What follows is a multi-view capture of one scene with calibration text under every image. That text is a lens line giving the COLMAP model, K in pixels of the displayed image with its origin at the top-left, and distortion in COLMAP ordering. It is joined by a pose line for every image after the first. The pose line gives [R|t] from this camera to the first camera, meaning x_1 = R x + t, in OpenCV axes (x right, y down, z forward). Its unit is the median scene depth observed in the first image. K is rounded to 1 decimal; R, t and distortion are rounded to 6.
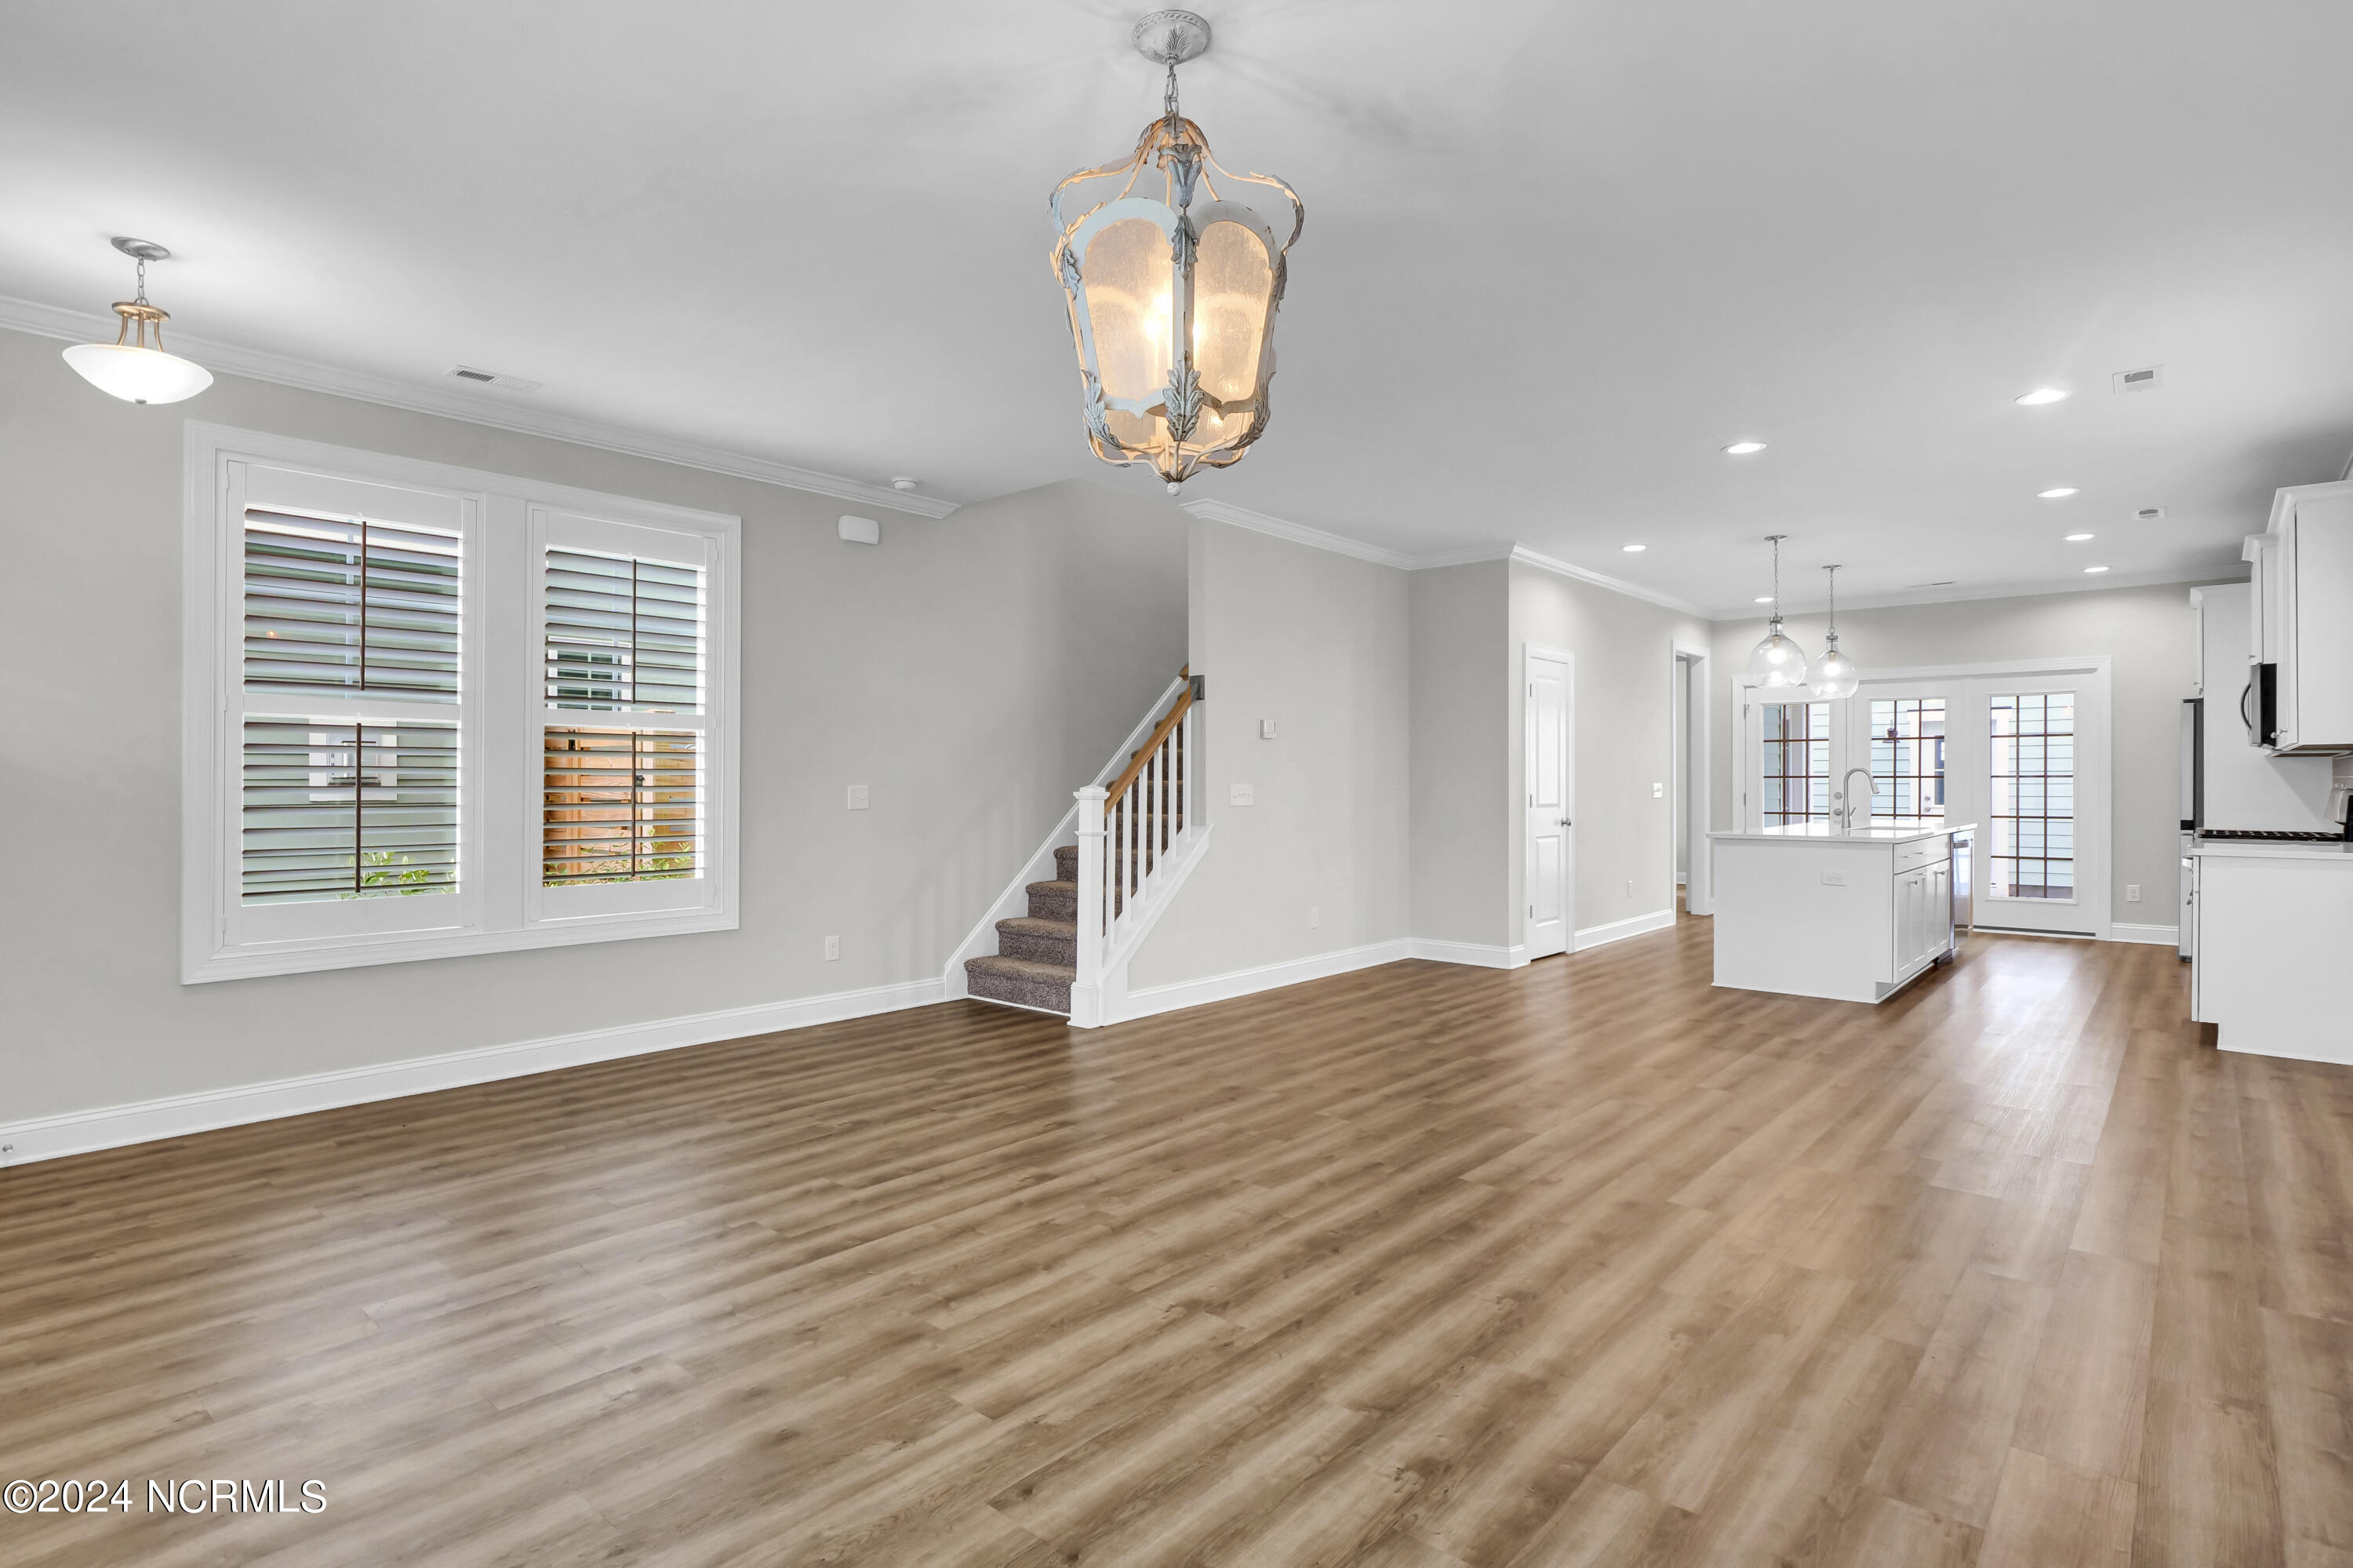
lens RADIAL K [[1175.7, 0, 1175.1], [0, 1175.7, 793.5], [0, 0, 1]] dist [-0.000586, 0.000271]
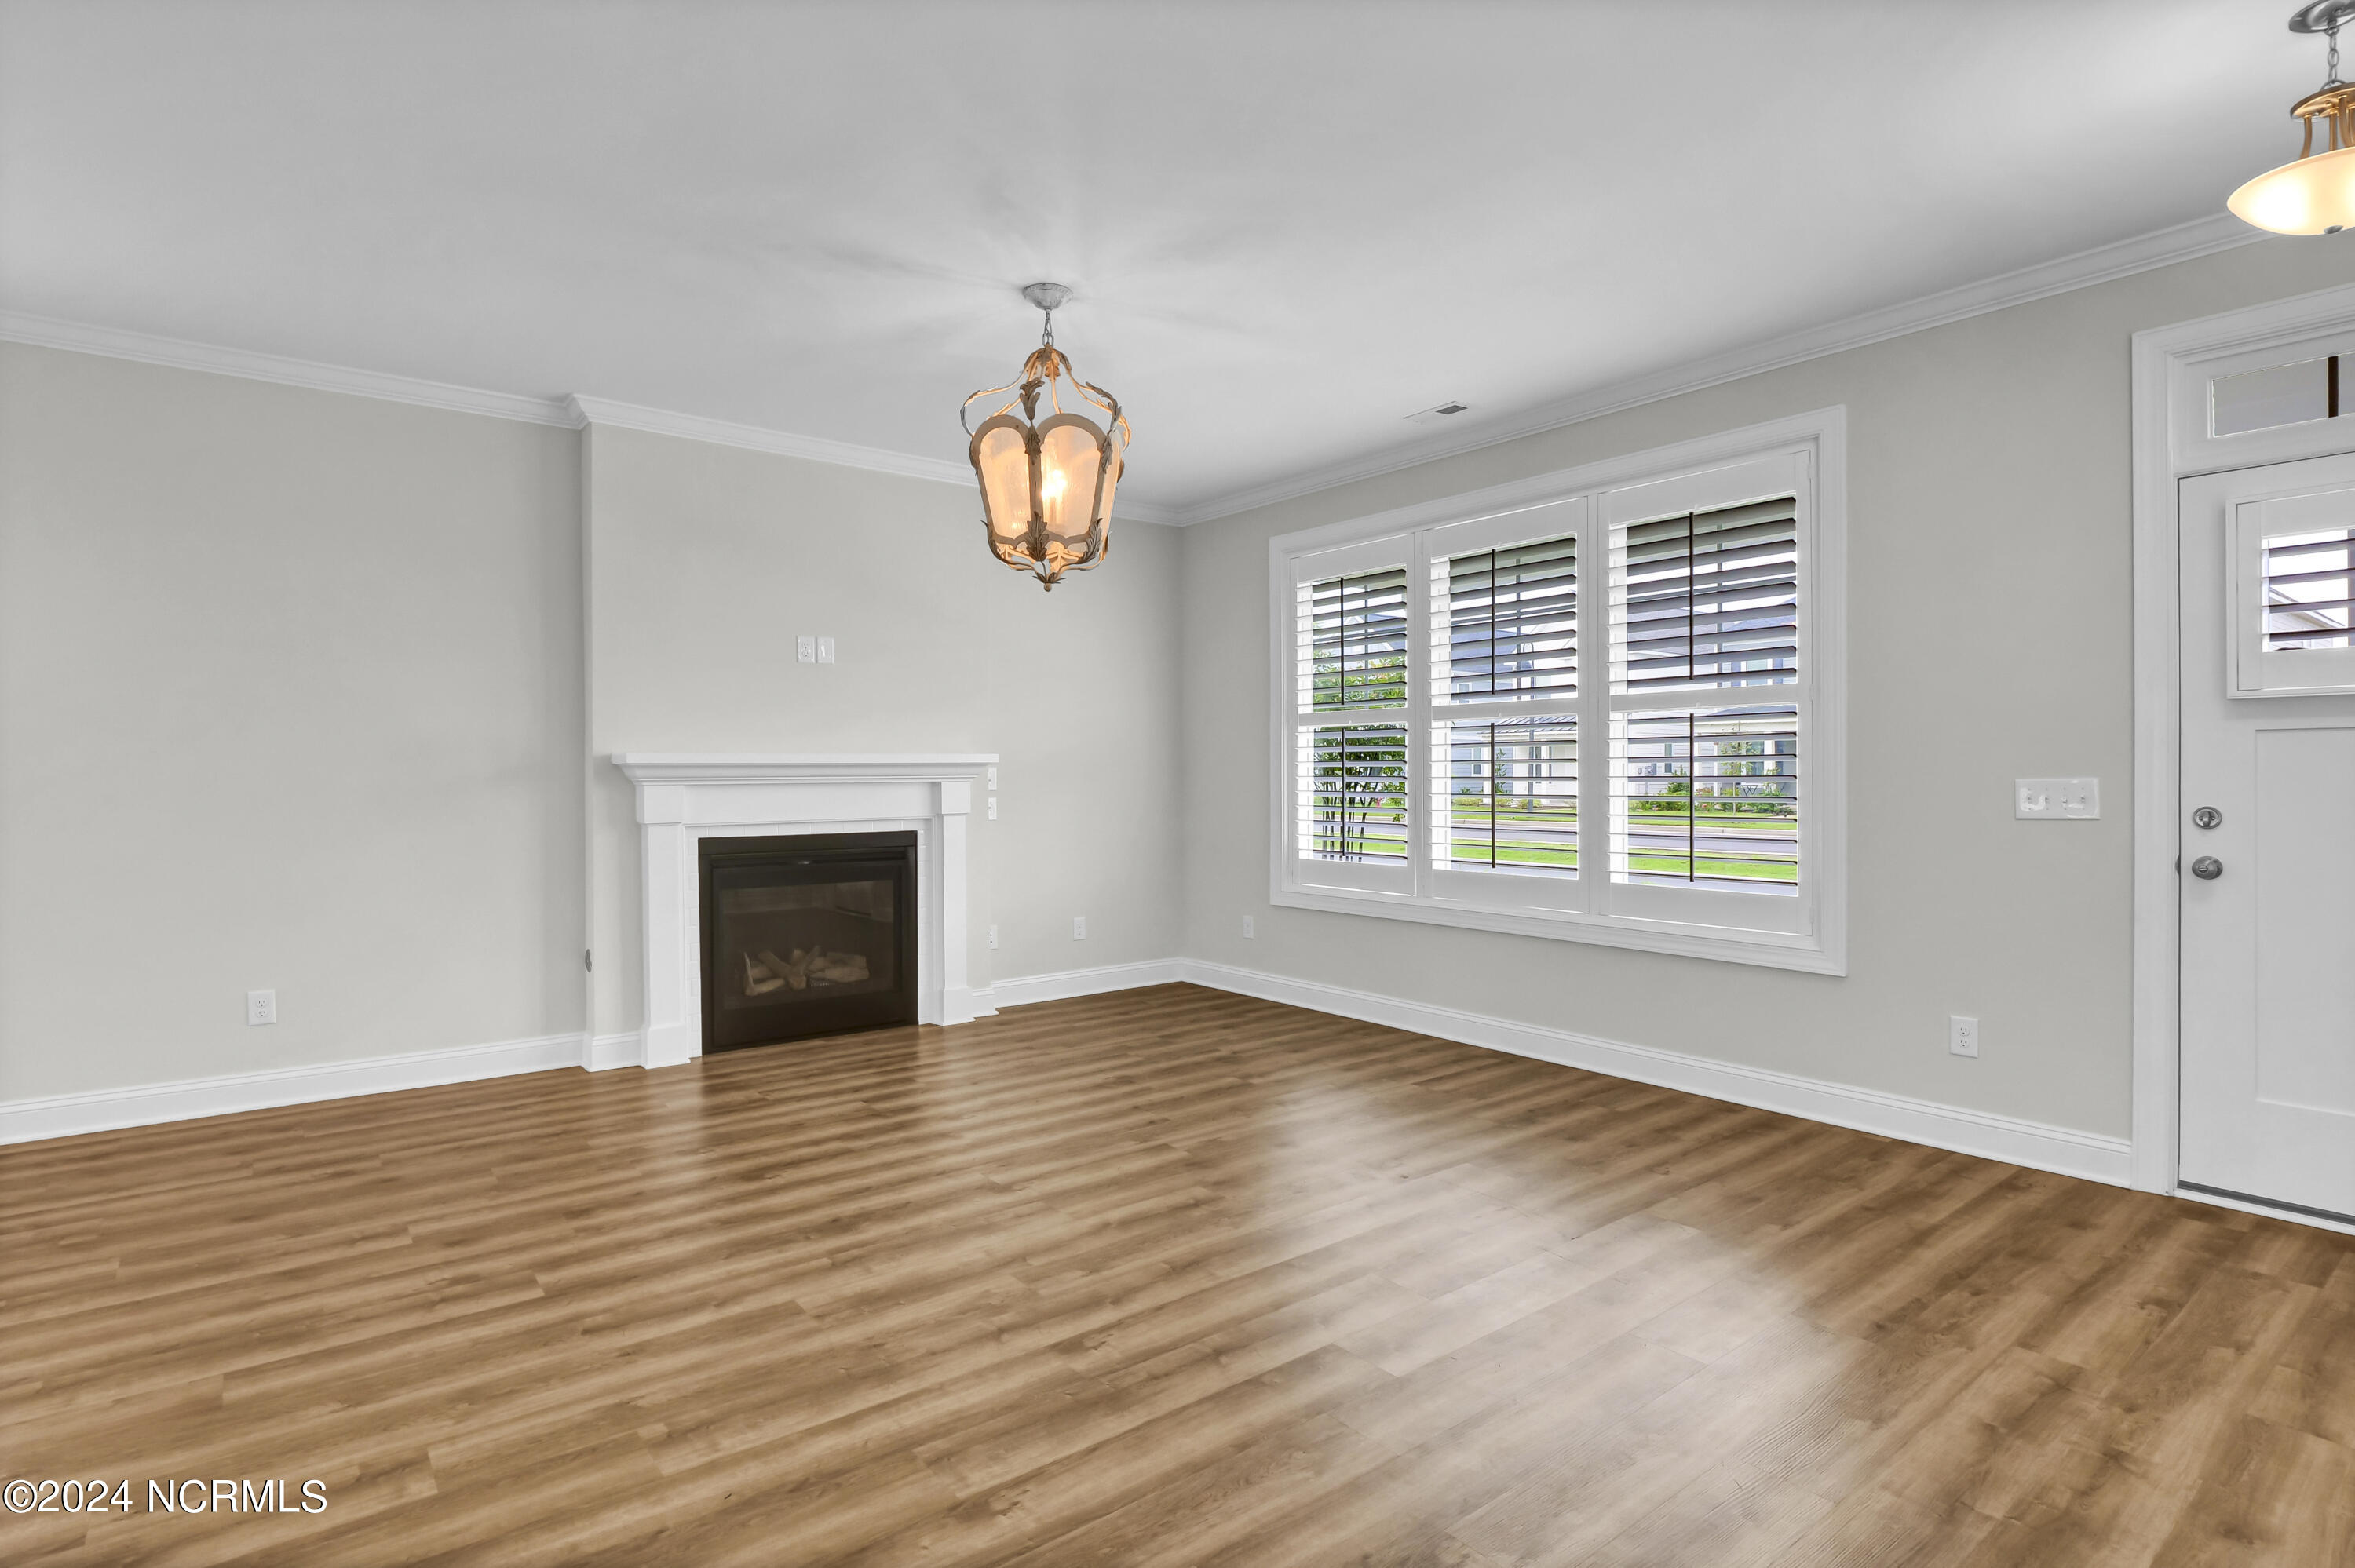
lens RADIAL K [[1174.6, 0, 1167.2], [0, 1174.6, 773.5], [0, 0, 1]] dist [-0.007619, -0.000797]
pose [[-0.982590, 0.003197, 0.185759, -0.286485], [0.004099, 0.999982, 0.004475, -0.011806], [-0.185741, 0.005159, -0.982585, 1.609445]]
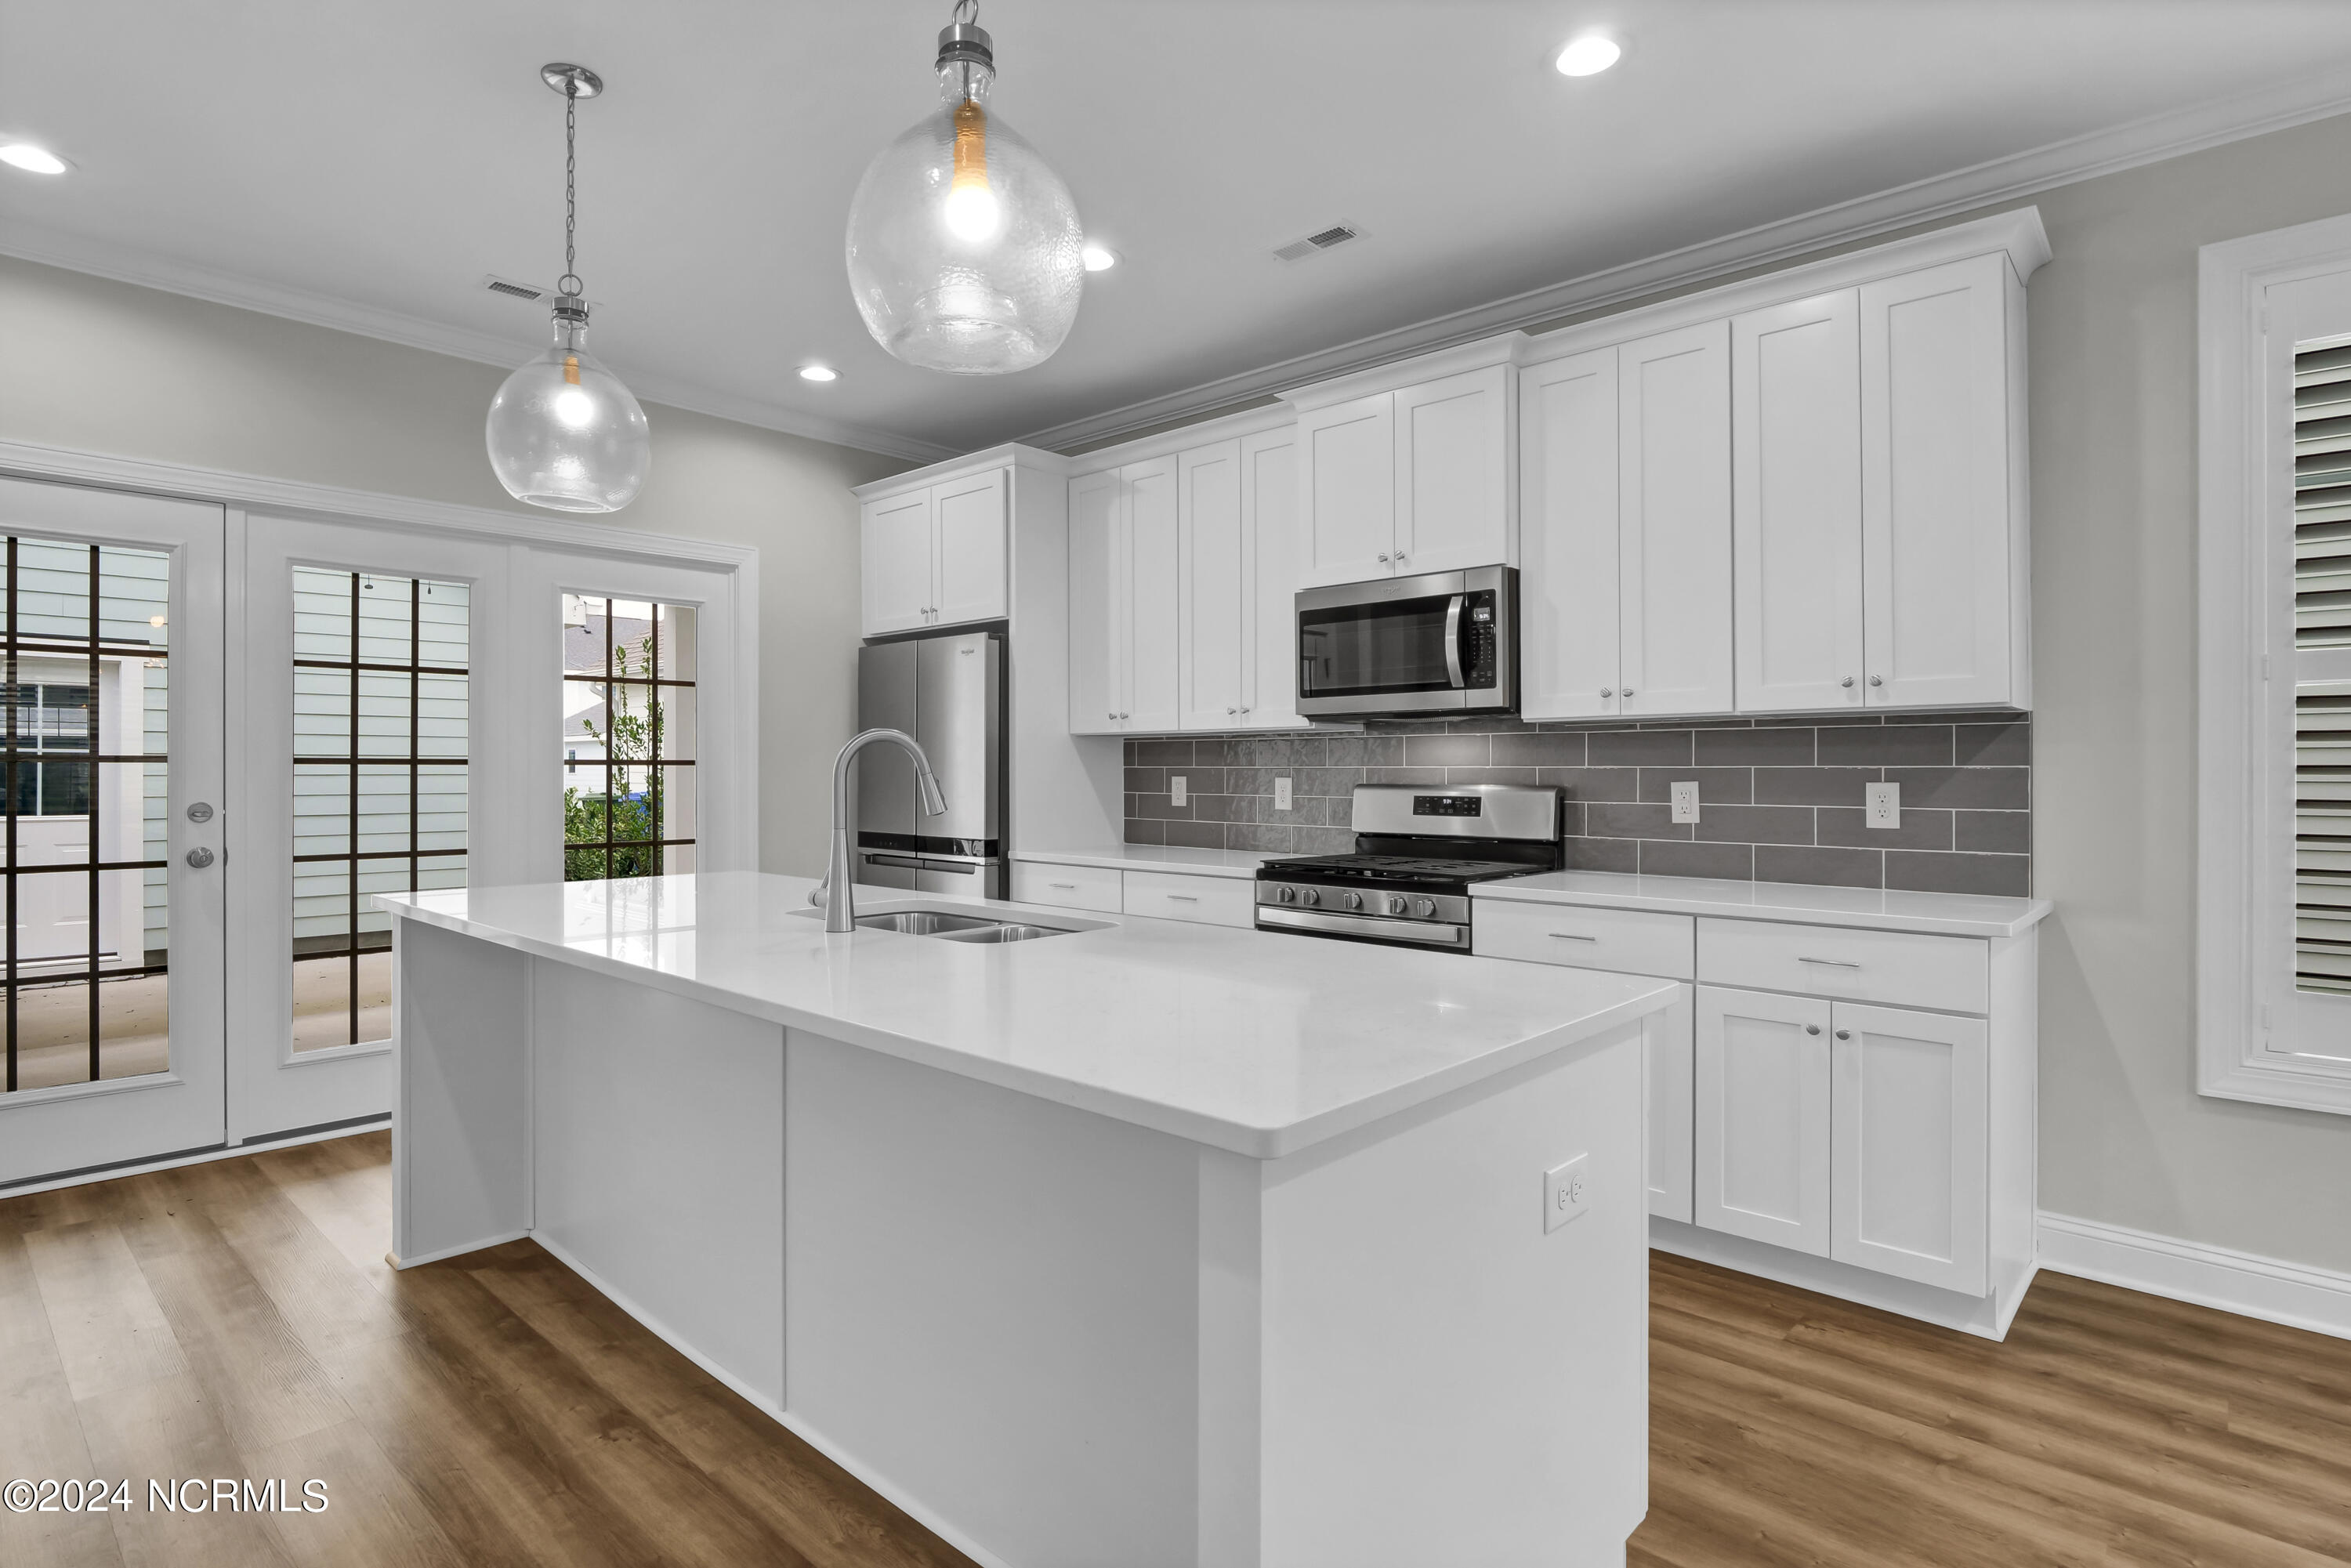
lens RADIAL K [[1201.7, 0, 1182.2], [0, 1201.7, 769.9], [0, 0, 1]] dist [0.000112, -0.000007]
pose [[0.026942, 0.000061, 0.999637, 0.553207], [0.008925, 0.999960, -0.000301, -0.022382], [-0.999597, 0.008930, 0.026940, 1.854416]]
